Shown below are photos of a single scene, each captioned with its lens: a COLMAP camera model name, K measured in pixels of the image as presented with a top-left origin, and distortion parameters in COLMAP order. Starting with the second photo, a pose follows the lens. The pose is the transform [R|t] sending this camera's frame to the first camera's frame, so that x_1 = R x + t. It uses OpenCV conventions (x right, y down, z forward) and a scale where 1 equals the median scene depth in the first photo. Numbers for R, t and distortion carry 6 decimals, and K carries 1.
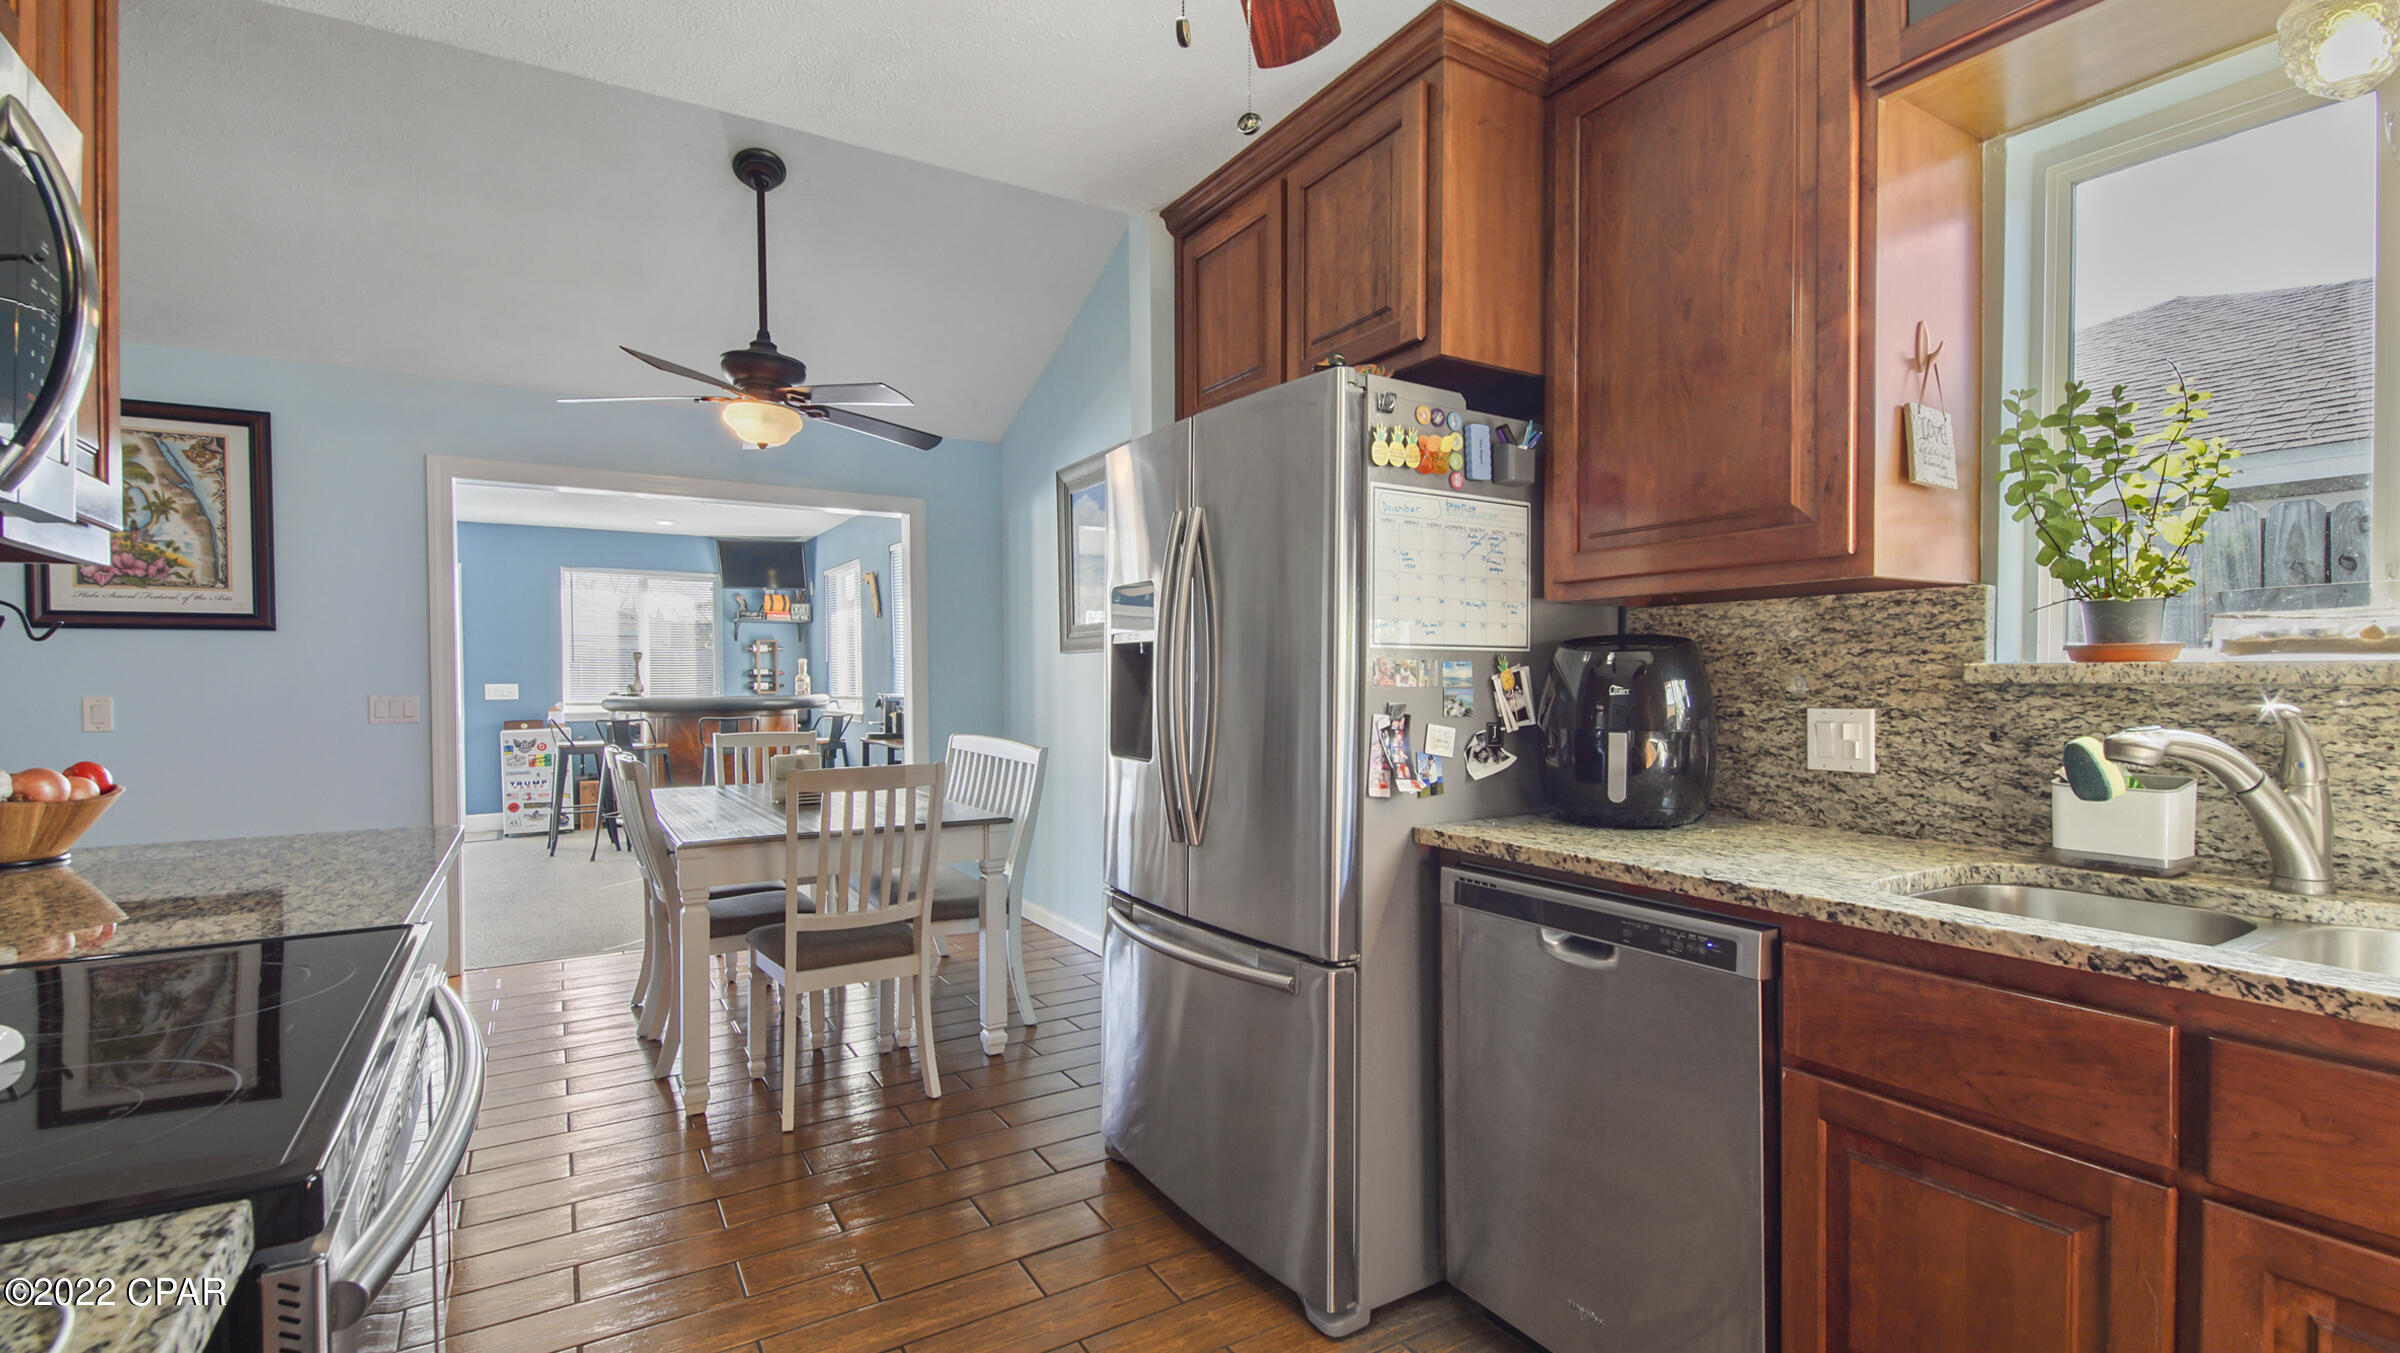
lens RADIAL K [[1052.8, 0, 1200.3], [0, 1052.8, 693.7], [0, 0, 1]] dist [0.032258, -0.018906]
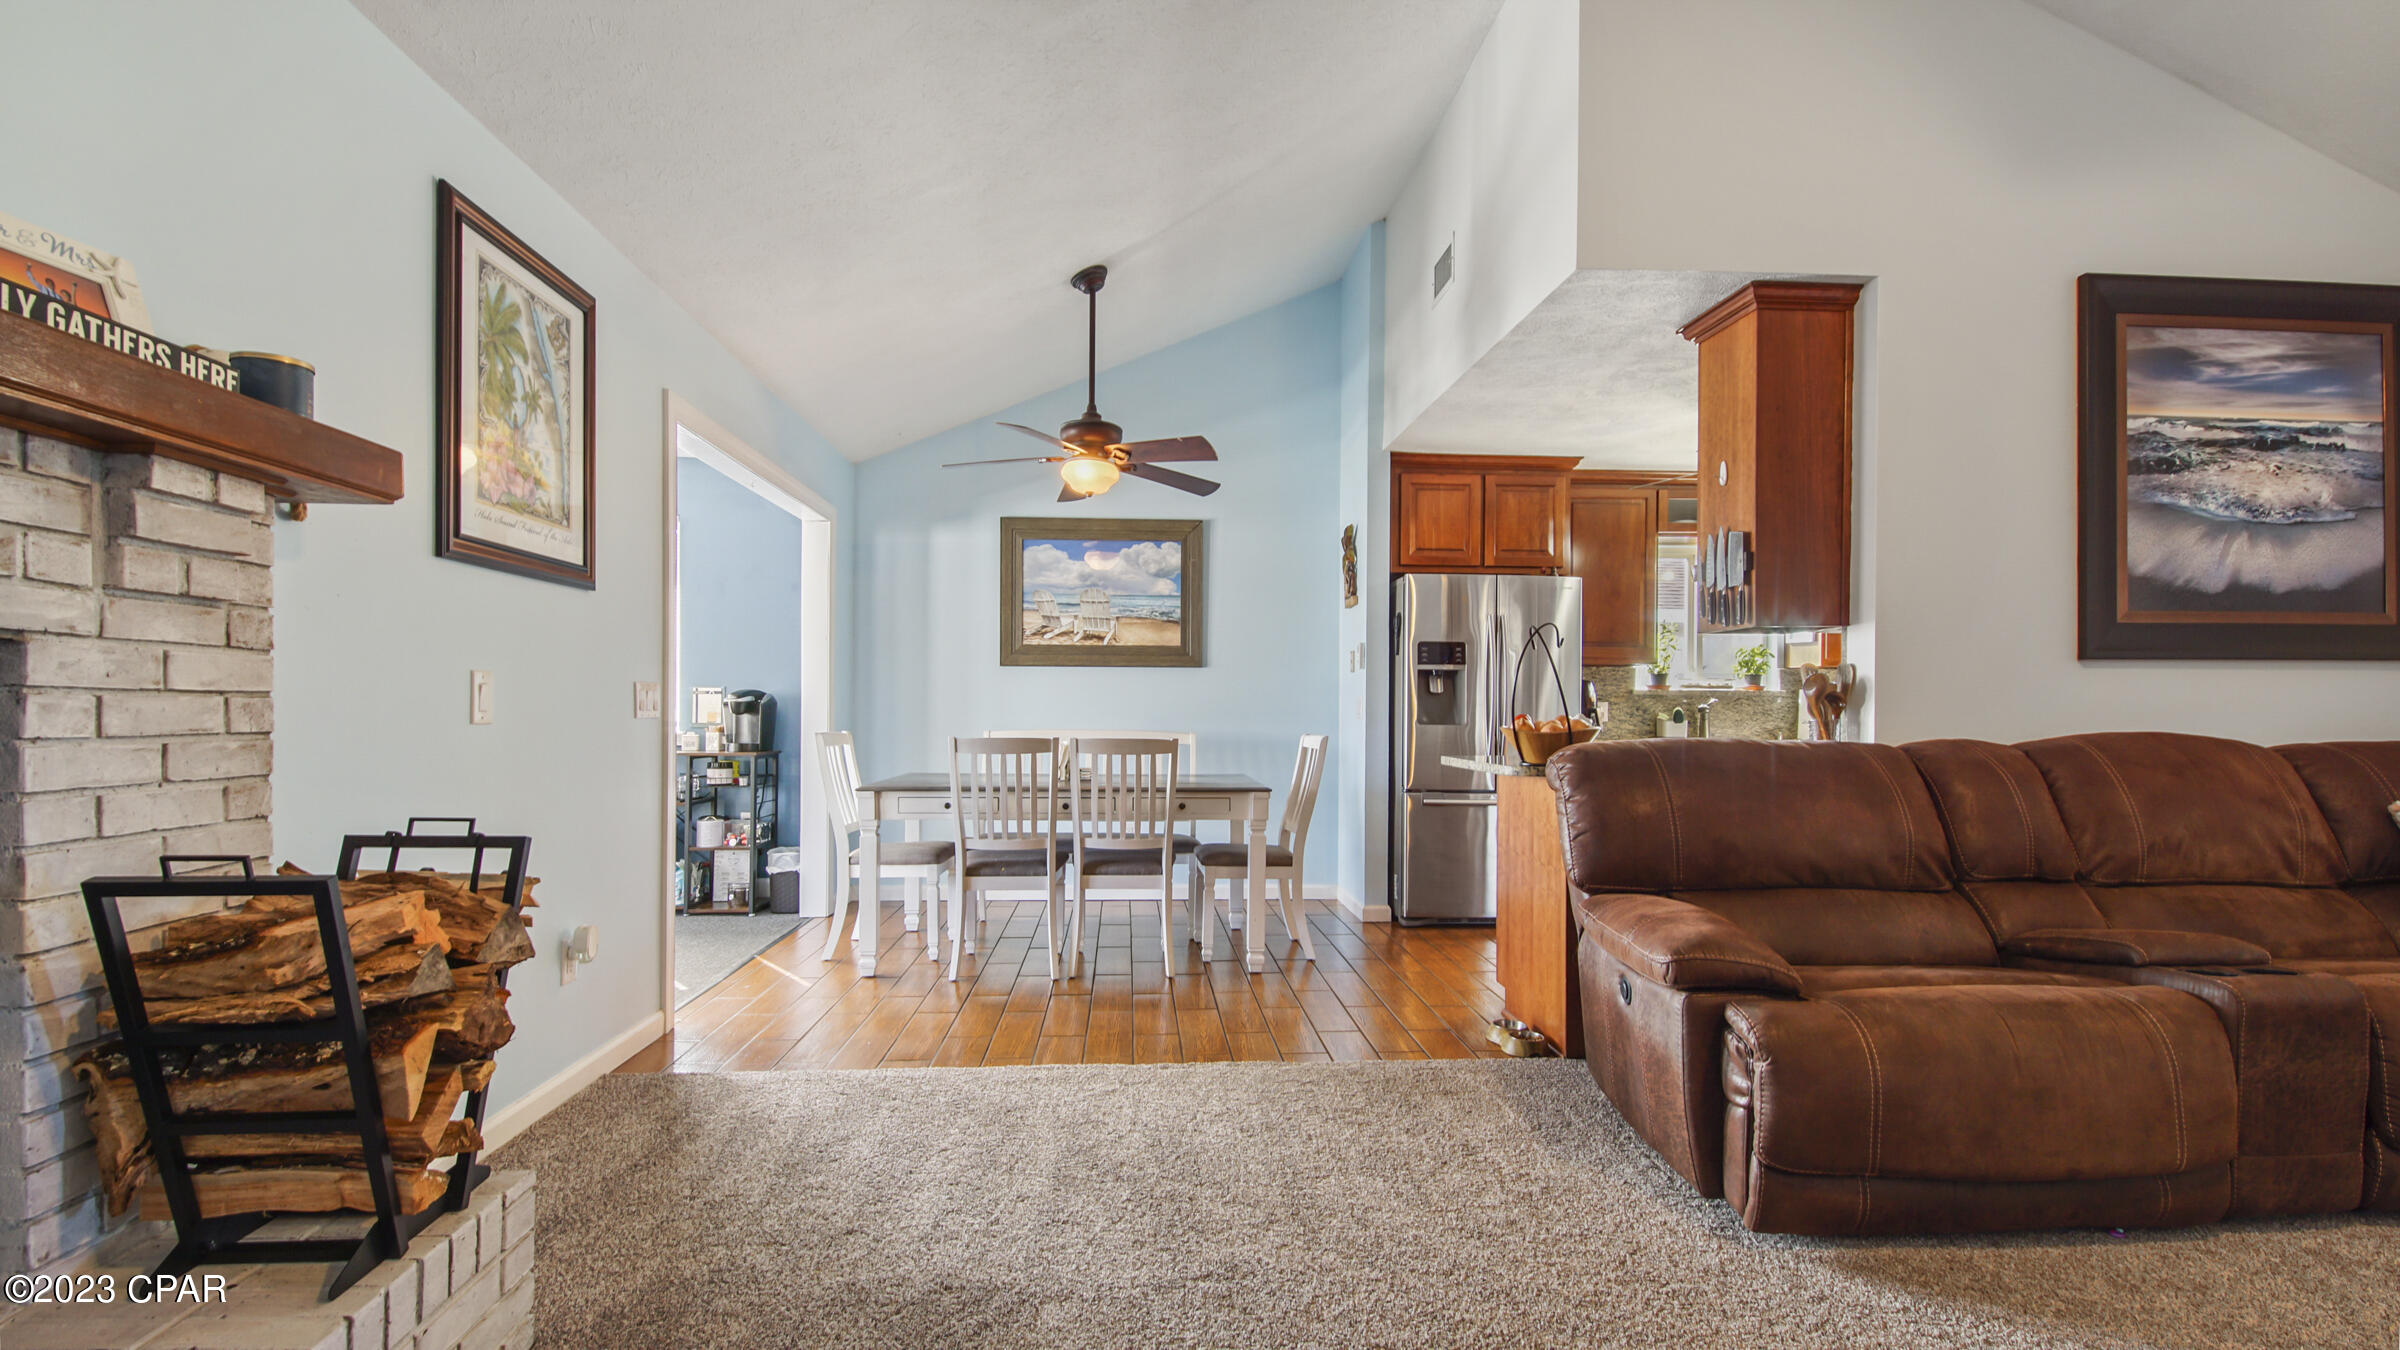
lens RADIAL K [[1052.8, 0, 1200.3], [0, 1052.8, 692.2], [0, 0, 1]] dist [0.032258, -0.018906]
pose [[0.455522, 0.024290, 0.889893, -1.372202], [0.004124, 0.999559, -0.029394, 0.035645], [-0.890215, 0.017059, 0.455222, 0.298811]]
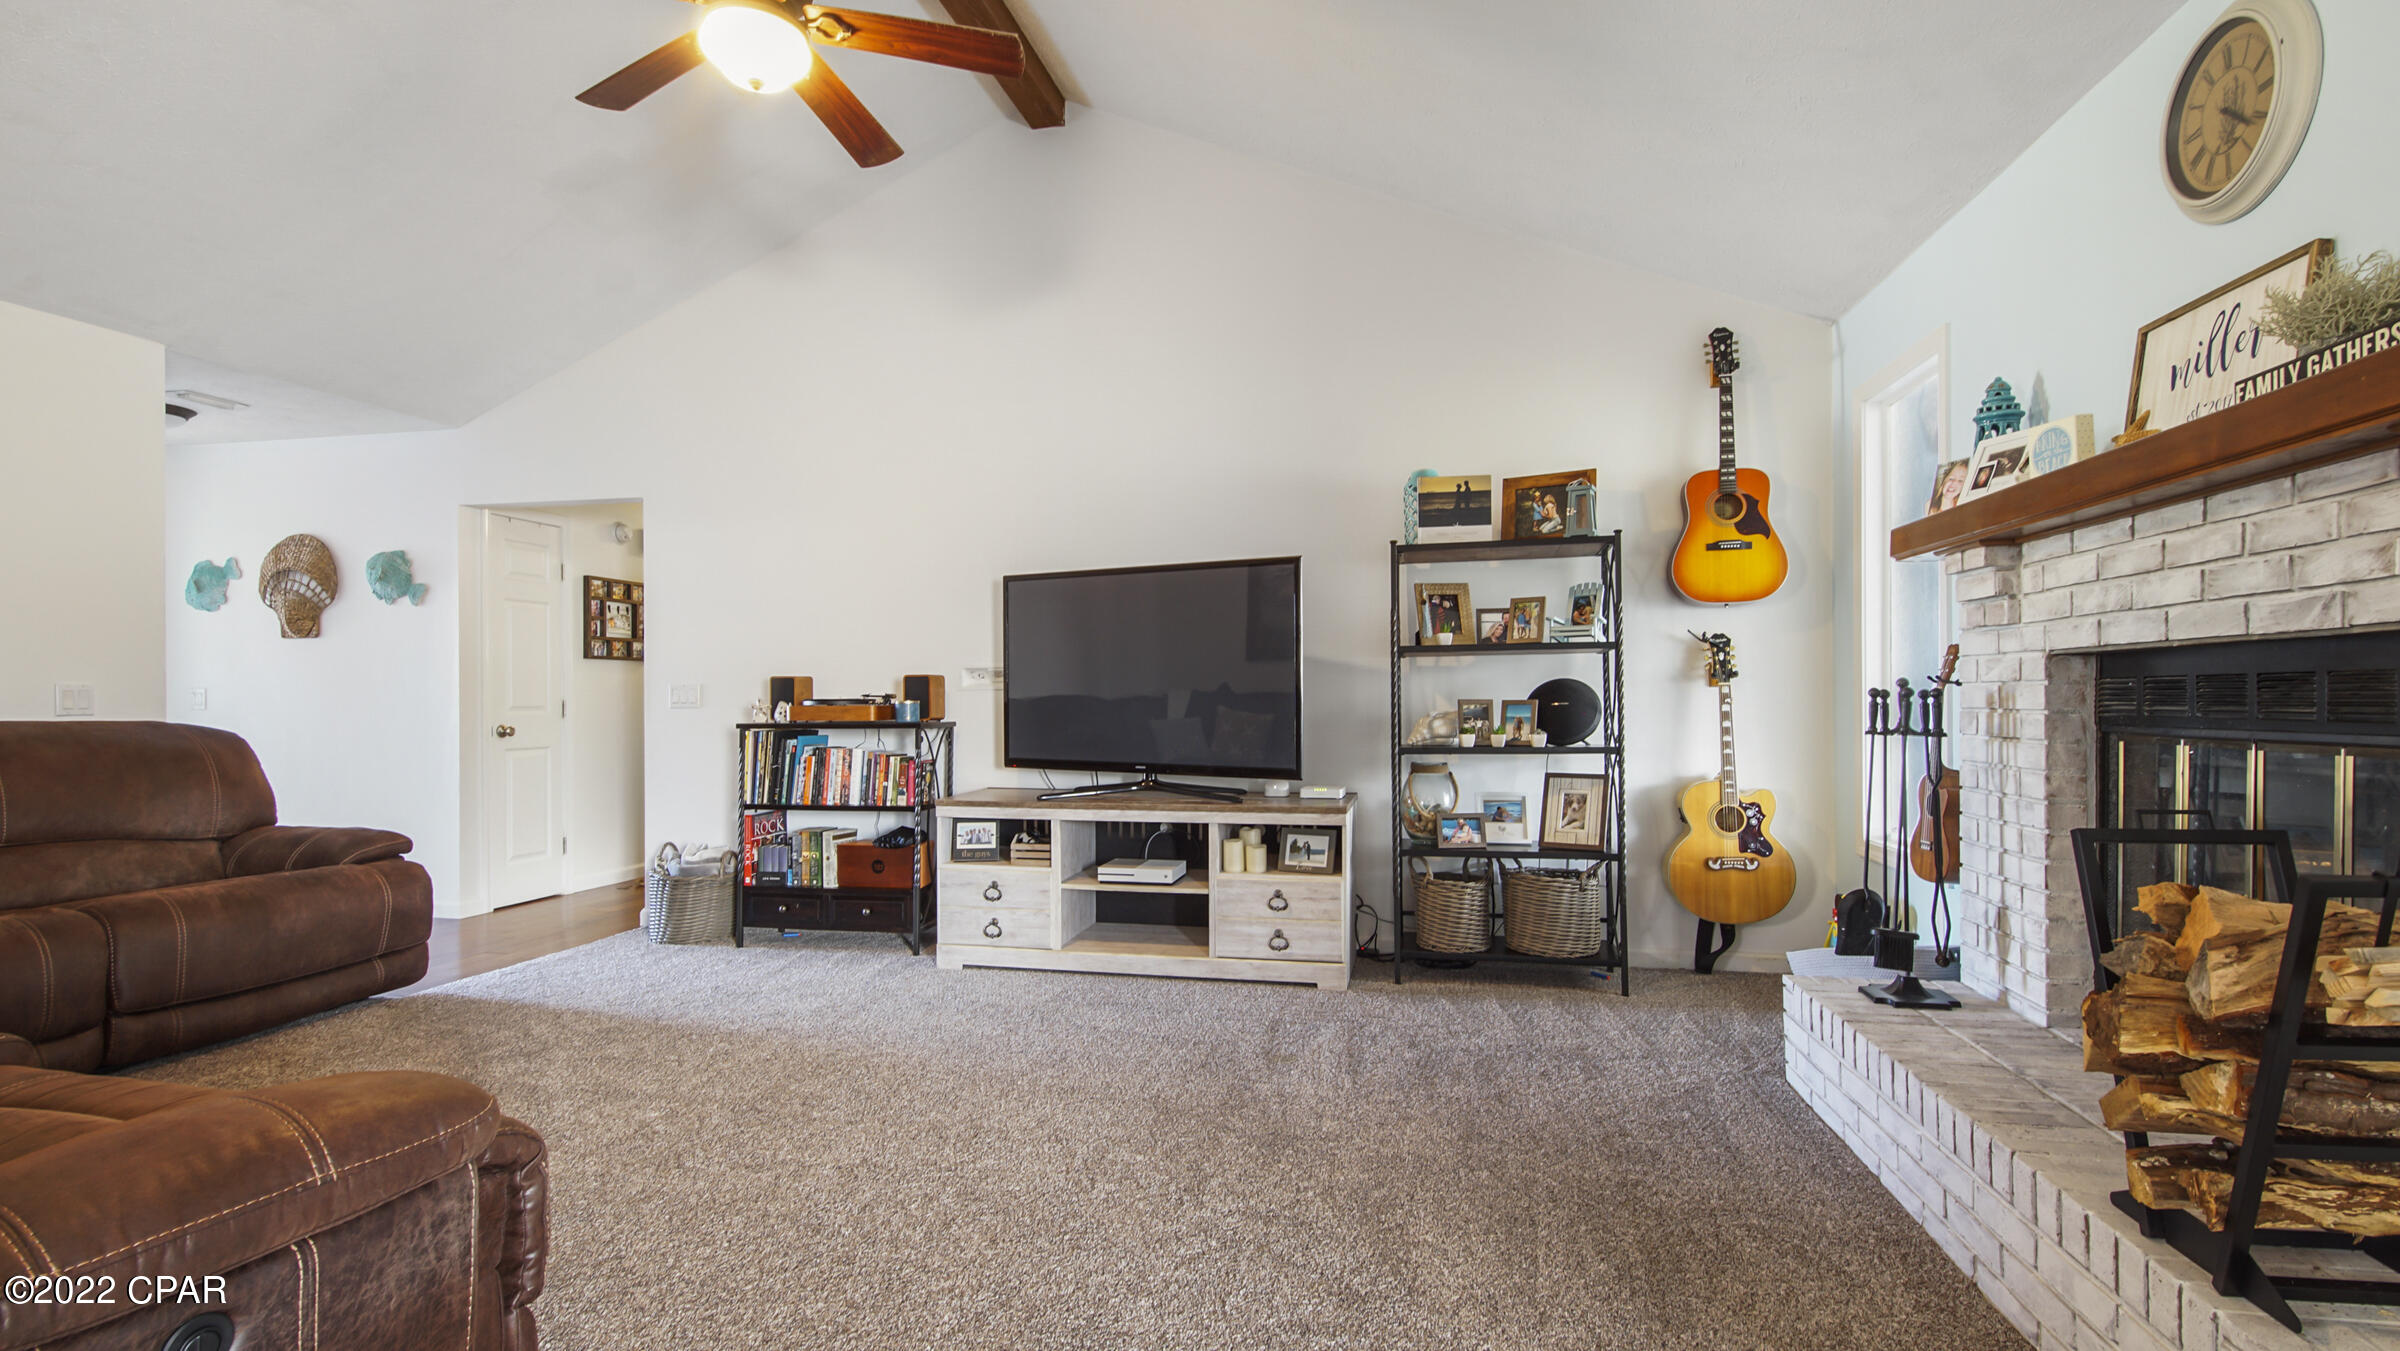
lens RADIAL K [[1116.5, 0, 1192.6], [0, 1116.5, 711.5], [0, 0, 1]] dist [0.015841, -0.000190]
pose [[-0.690207, 0.015738, -0.723441, -0.631250], [-0.002740, 0.999699, 0.024362, 0.028387], [0.723607, 0.018797, -0.689956, 0.761288]]
